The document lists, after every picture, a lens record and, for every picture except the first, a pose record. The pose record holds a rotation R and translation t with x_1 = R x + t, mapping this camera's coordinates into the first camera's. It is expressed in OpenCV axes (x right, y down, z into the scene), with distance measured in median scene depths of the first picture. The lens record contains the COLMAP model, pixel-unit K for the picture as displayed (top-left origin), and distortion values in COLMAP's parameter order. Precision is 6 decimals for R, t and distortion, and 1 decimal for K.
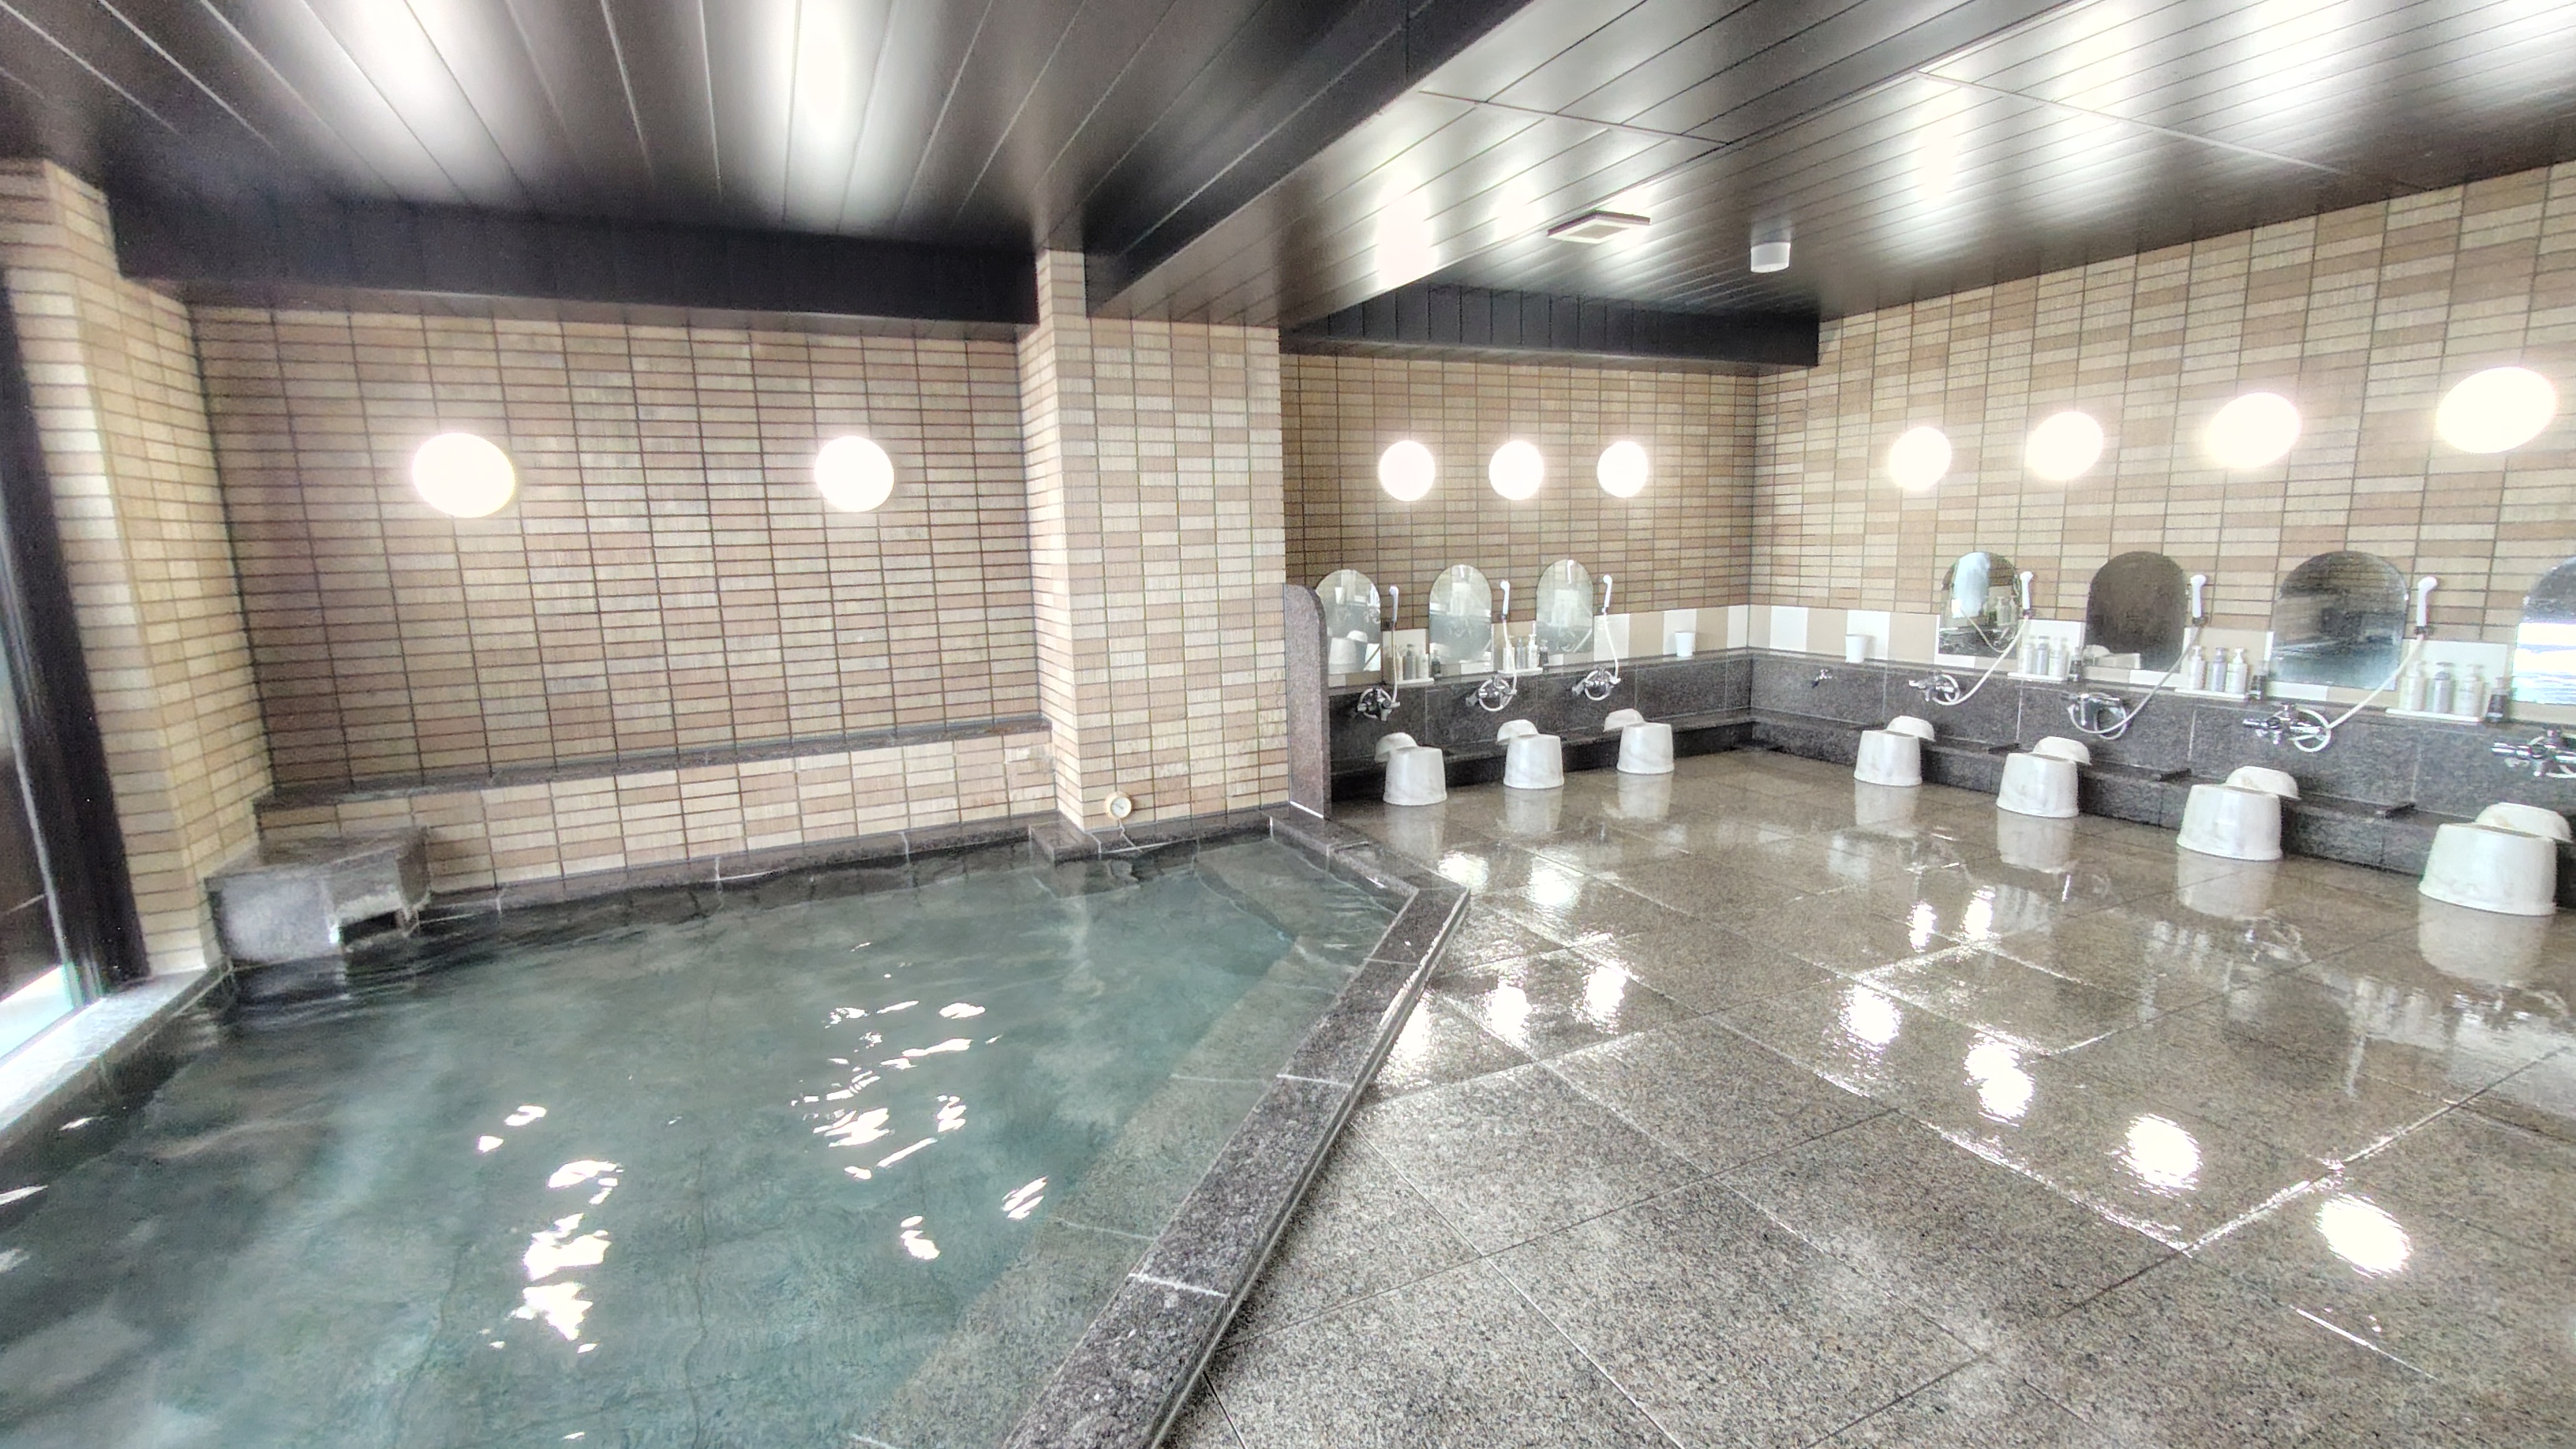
lens RADIAL K [[1103.6, 0, 1287.3], [0, 1103.6, 718.4], [0, 0, 1]] dist [-0.001415, 0.001013]
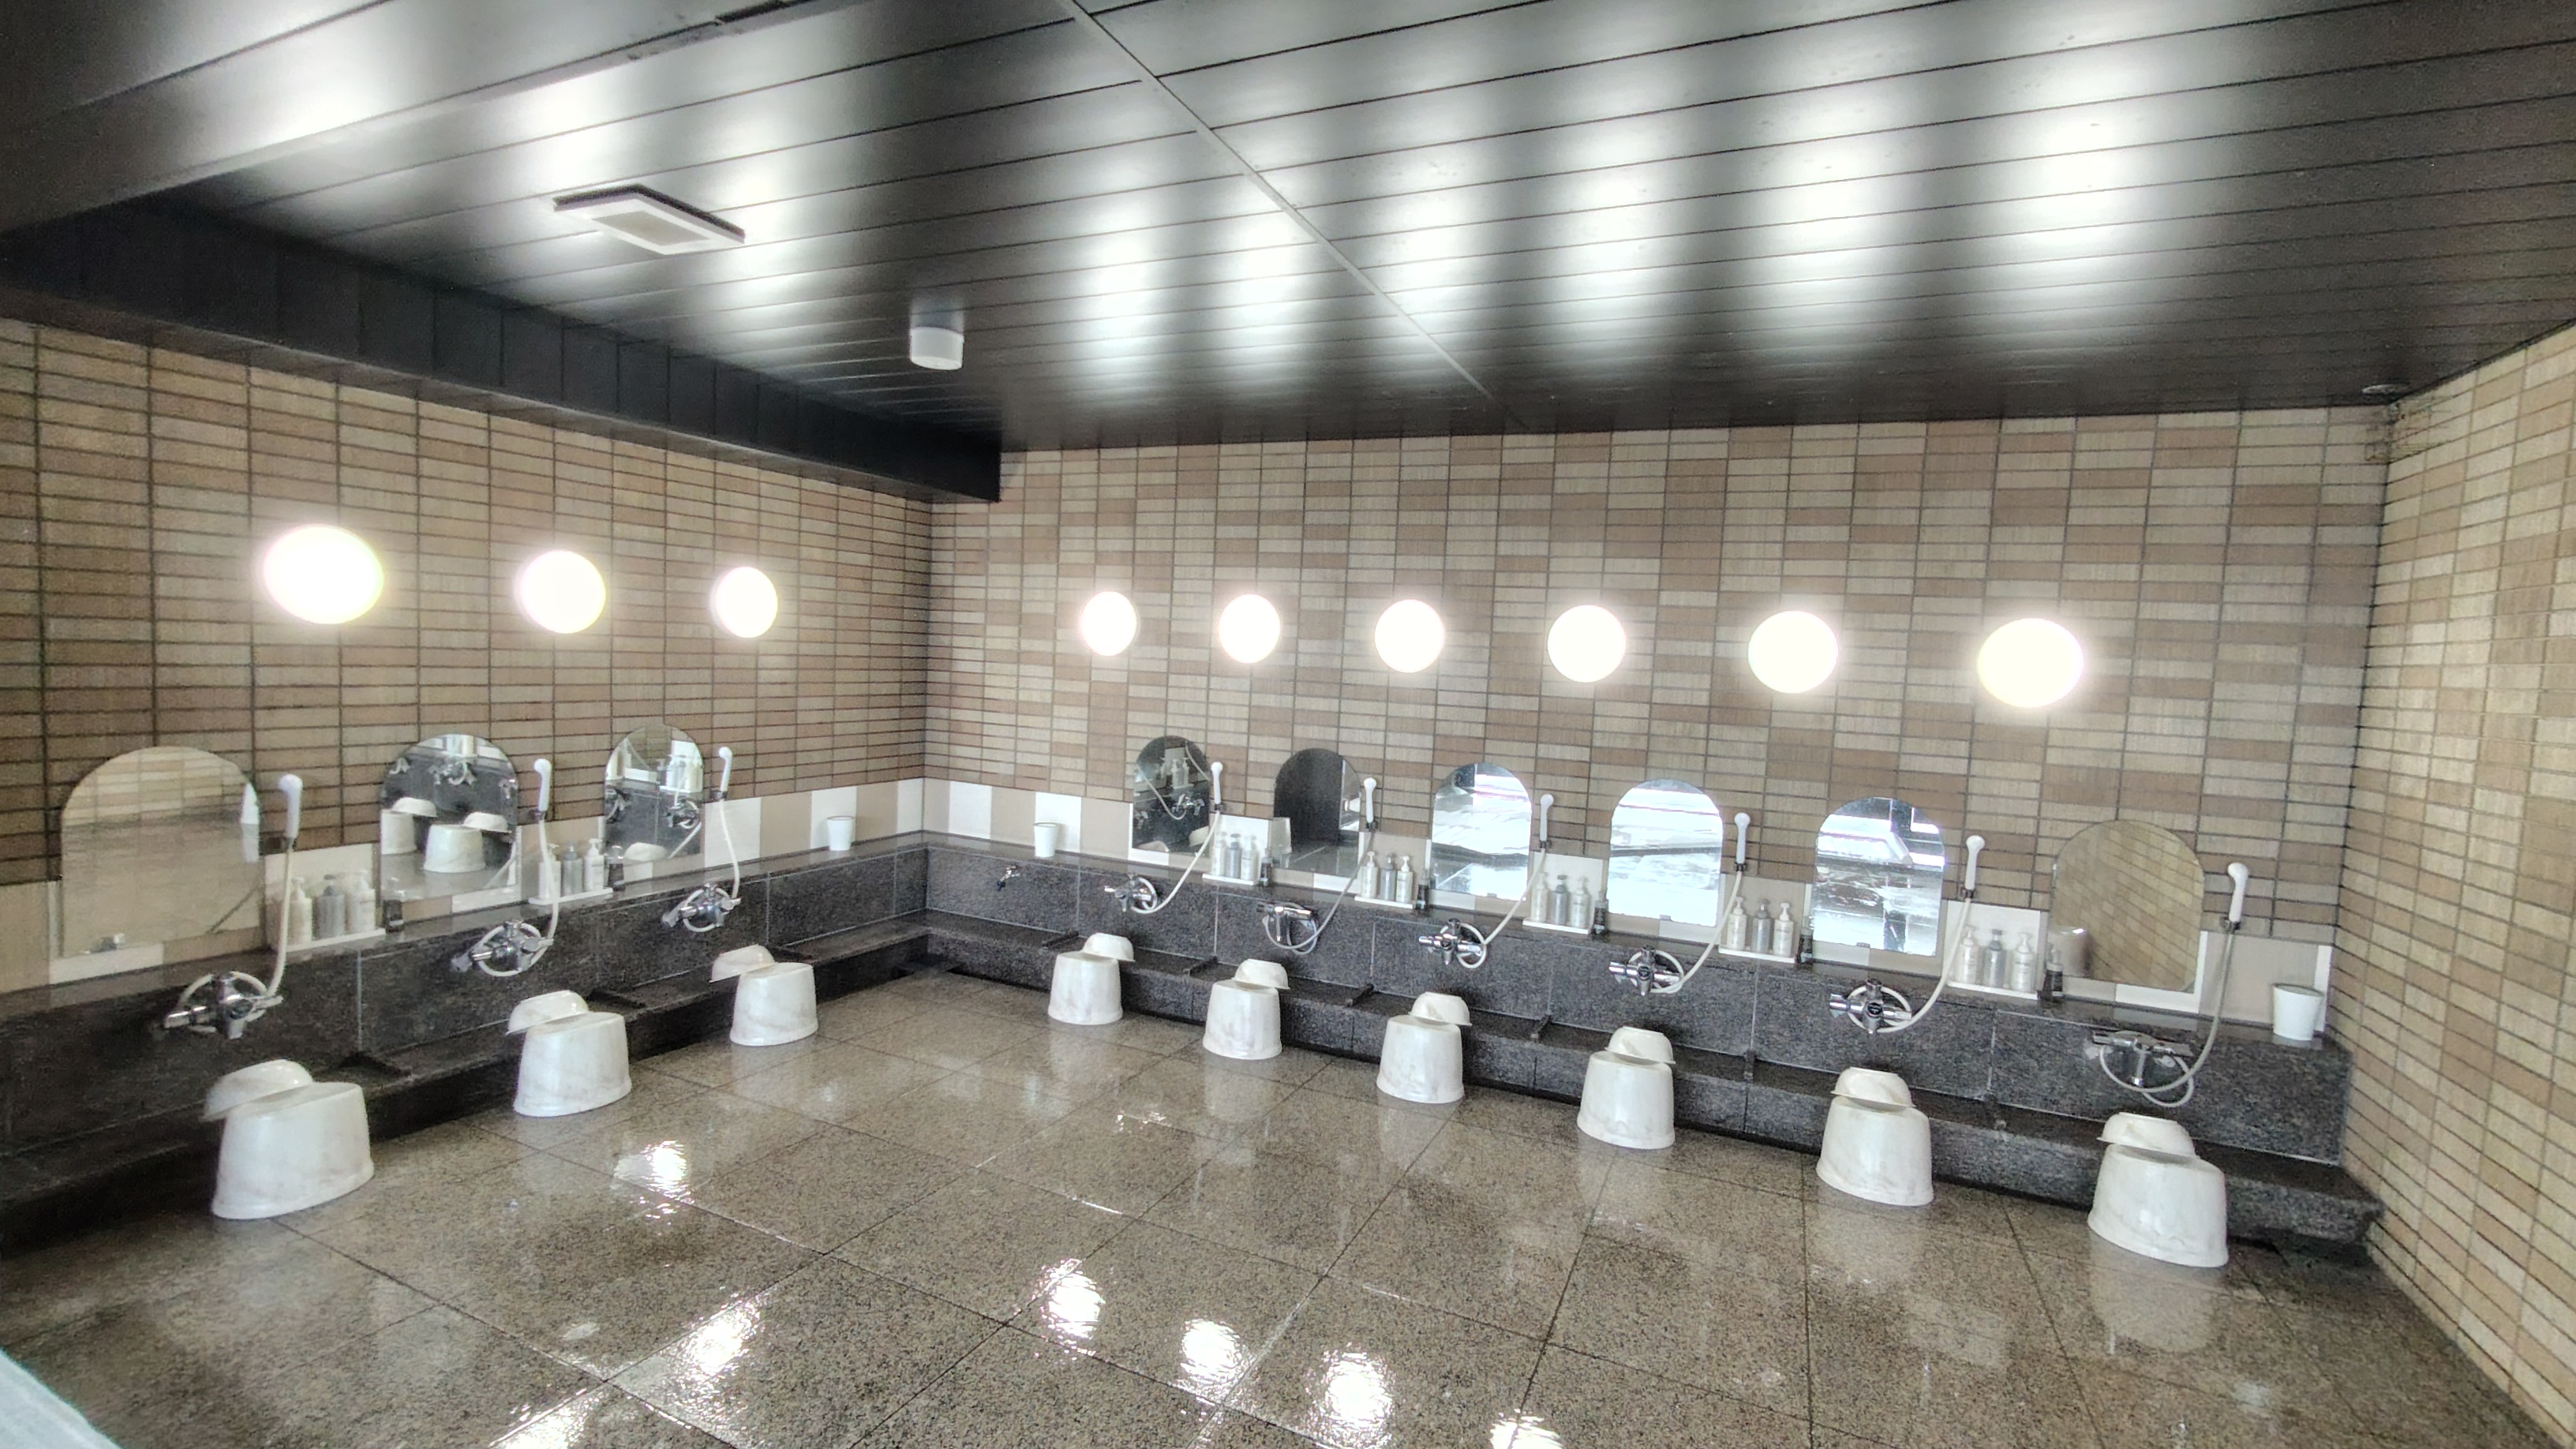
lens RADIAL K [[1103.6, 0, 1287.3], [0, 1103.6, 718.4], [0, 0, 1]] dist [-0.001415, 0.001013]
pose [[0.766278, 0.027448, 0.641922, 0.121461], [0.032569, 0.996143, -0.081473, -0.084880], [-0.641683, 0.083338, 0.762429, 0.247146]]
